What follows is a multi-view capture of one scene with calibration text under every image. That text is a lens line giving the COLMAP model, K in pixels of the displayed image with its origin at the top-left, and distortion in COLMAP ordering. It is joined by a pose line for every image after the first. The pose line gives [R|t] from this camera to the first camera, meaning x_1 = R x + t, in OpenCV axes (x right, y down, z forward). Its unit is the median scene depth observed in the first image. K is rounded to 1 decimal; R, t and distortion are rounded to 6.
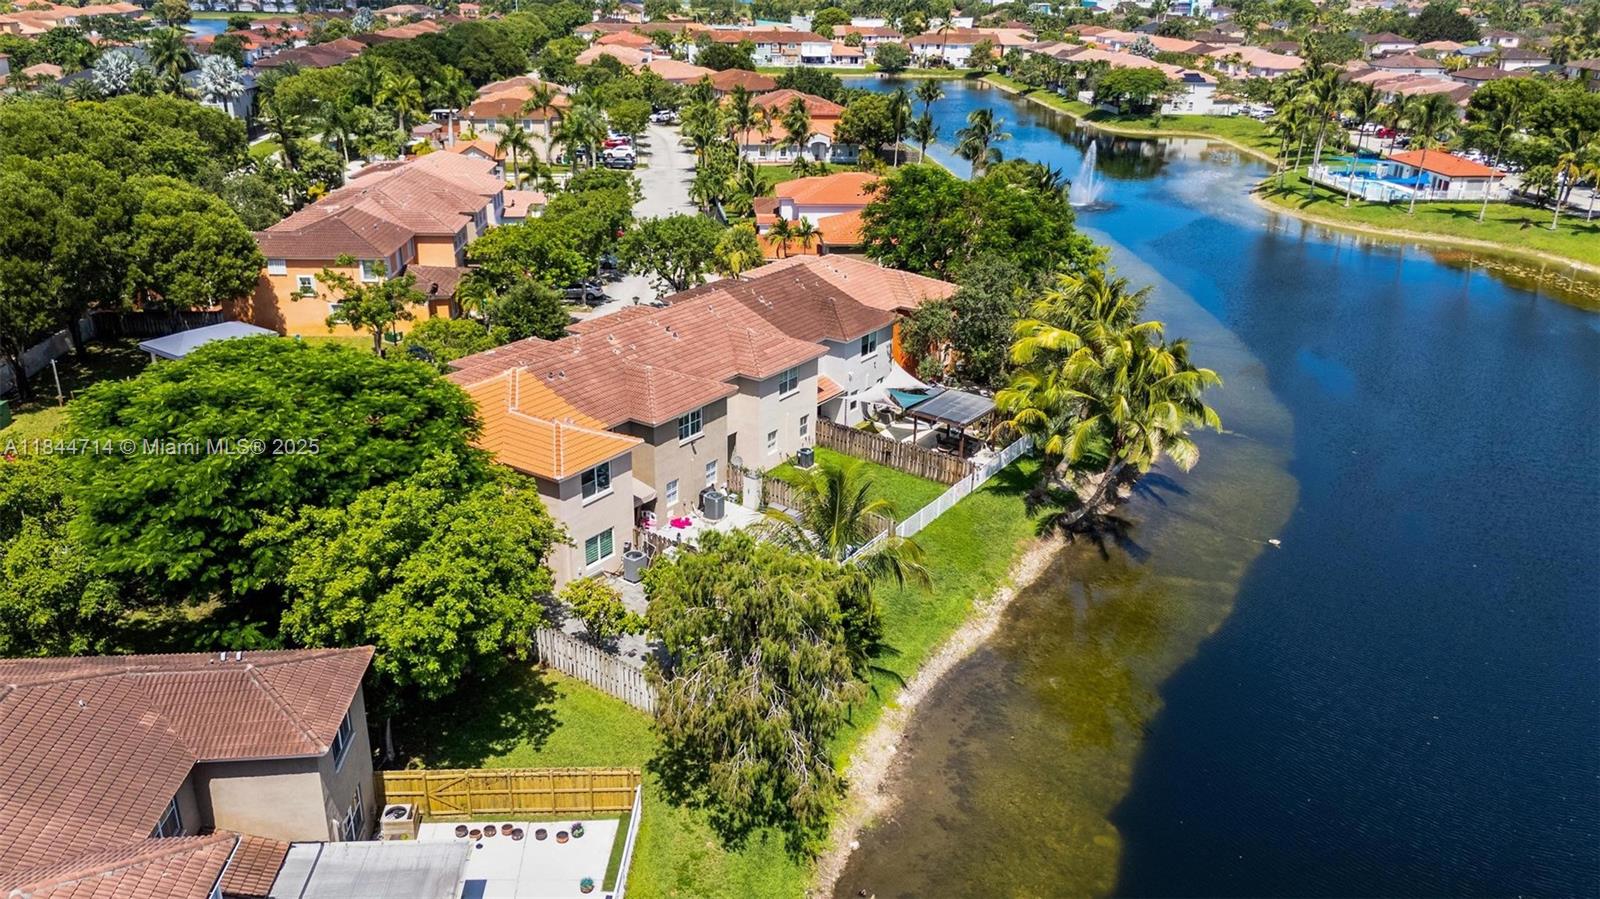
lens RADIAL K [[1185.0, 0, 791.2], [0, 1185.0, 456.5], [0, 0, 1]] dist [0.071067, -0.080597]
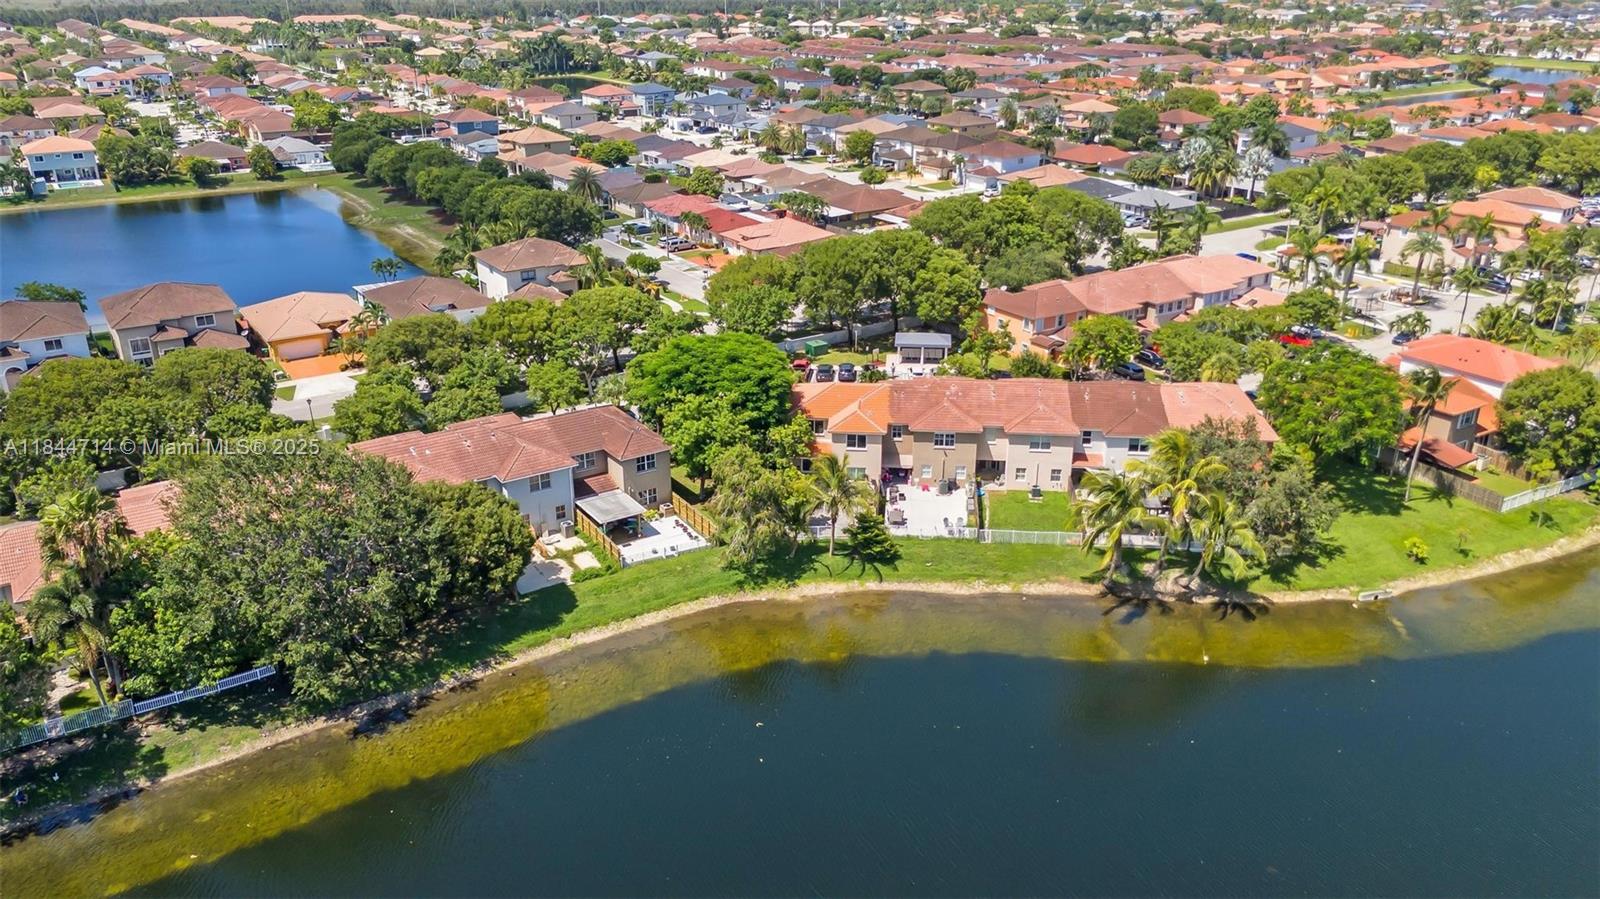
lens RADIAL K [[1162.5, 0, 800.0], [0, 1162.5, 449.5], [0, 0, 1]] dist [0.064300, -0.073050]
pose [[0.489064, 0.315162, -0.813320, 1.104767], [-0.321619, 0.931898, 0.167715, -0.210396], [0.810788, 0.179555, 0.557120, -0.154532]]
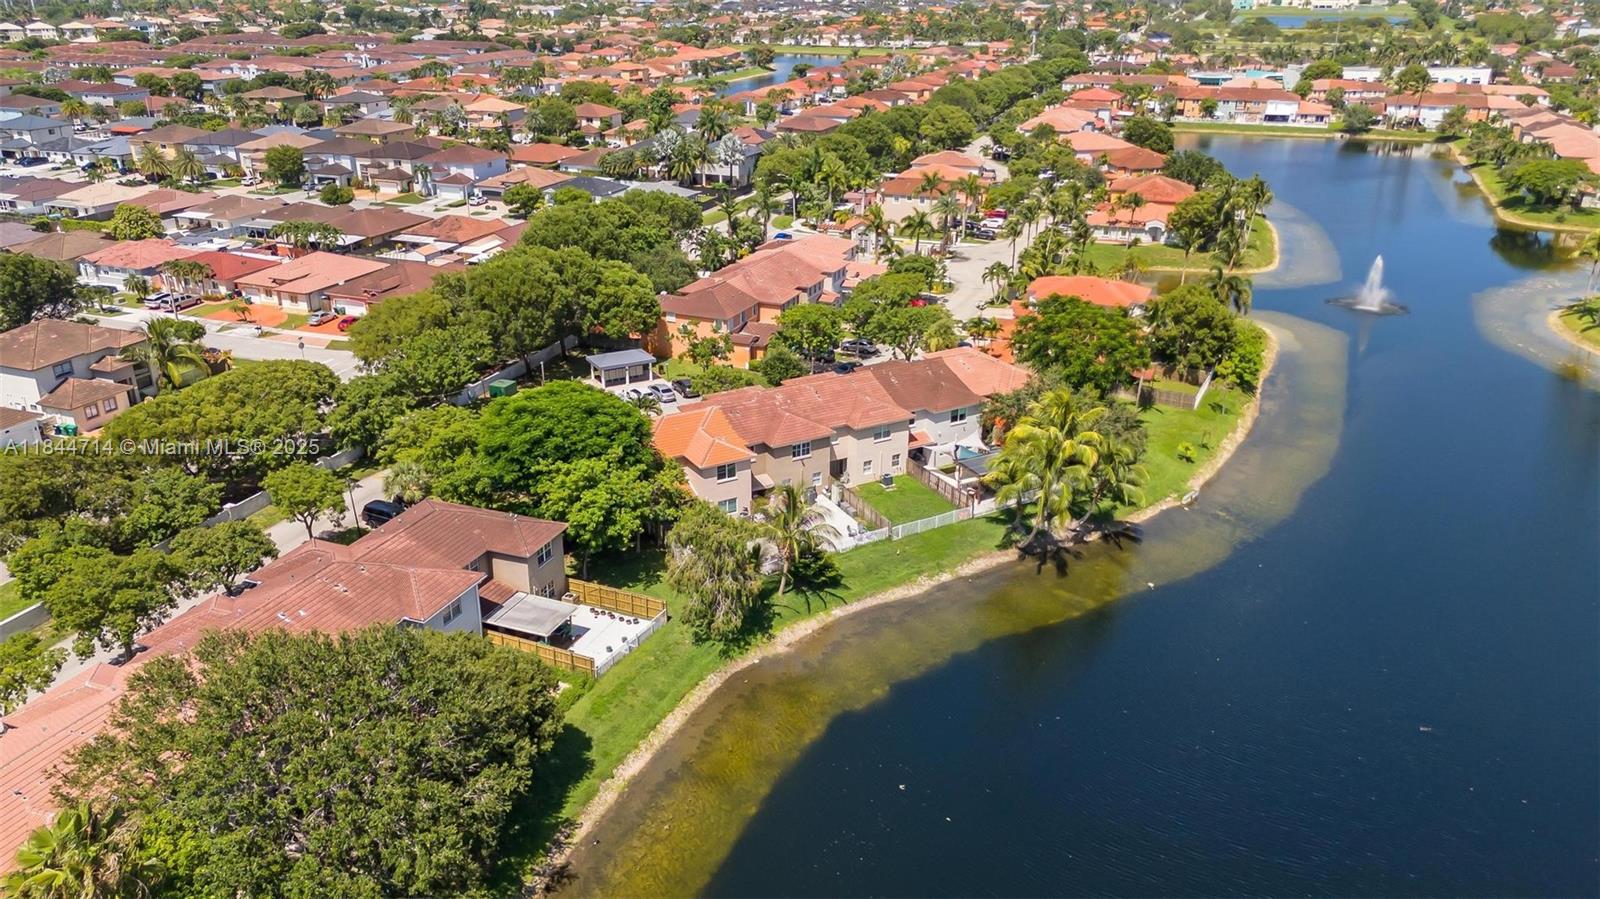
lens RADIAL K [[1162.5, 0, 800.0], [0, 1162.5, 449.5], [0, 0, 1]] dist [0.064300, -0.073050]
pose [[0.899559, 0.152484, -0.409319, 0.544327], [-0.152409, 0.987766, 0.033025, -0.073581], [0.409347, 0.032677, 0.911793, -0.511334]]
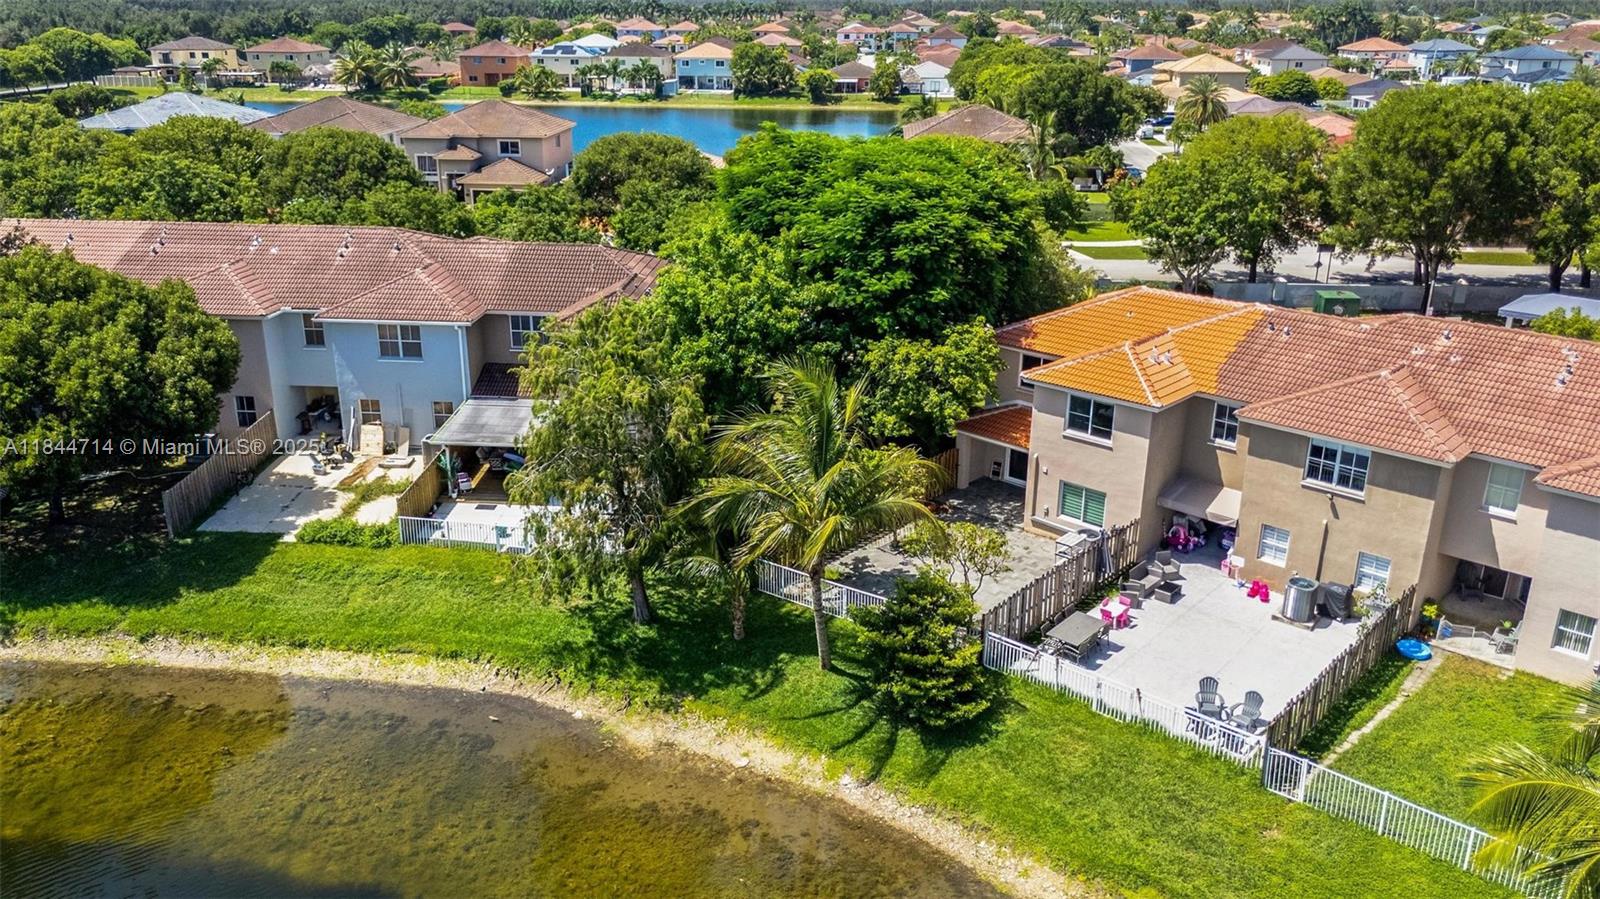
lens RADIAL K [[1246.3, 0, 782.7], [0, 1246.3, 396.3], [0, 0, 1]] dist [0.041256, -0.035336]
pose [[-0.156959, 0.285260, -0.945511, 0.504260], [-0.378098, 0.867081, 0.324364, -0.142823], [0.912363, 0.408408, -0.028240, 0.639974]]
